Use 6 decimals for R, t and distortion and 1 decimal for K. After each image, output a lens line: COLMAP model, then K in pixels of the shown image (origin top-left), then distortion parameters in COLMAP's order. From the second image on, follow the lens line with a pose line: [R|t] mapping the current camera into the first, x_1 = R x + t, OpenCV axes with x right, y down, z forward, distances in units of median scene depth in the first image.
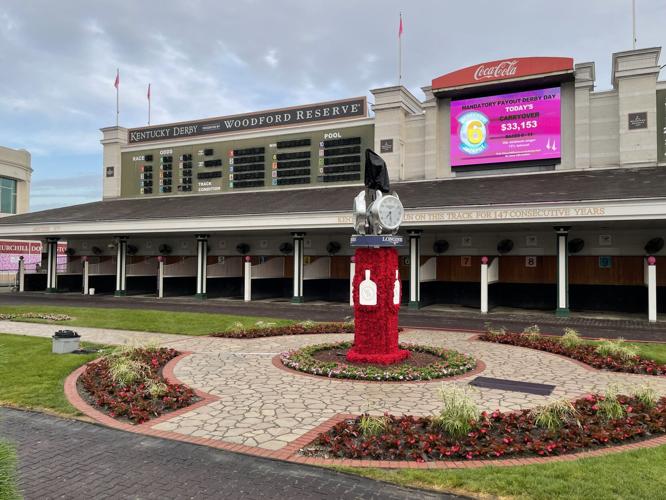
lens RADIAL K [[545.8, 0, 331.5], [0, 545.8, 246.7], [0, 0, 1]] dist [0.041626, -0.015319]
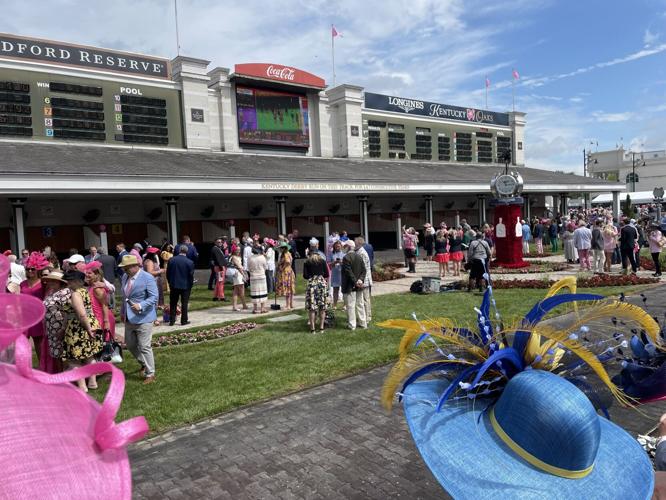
lens RADIAL K [[505.6, 0, 336.3], [0, 505.6, 251.2], [0, 0, 1]] dist [0.055314, -0.093305]
pose [[0.408186, -0.080641, 0.909330, -0.618230], [0.023946, 0.996694, 0.077639, 0.004866], [-0.912585, -0.009916, 0.408767, 0.318807]]
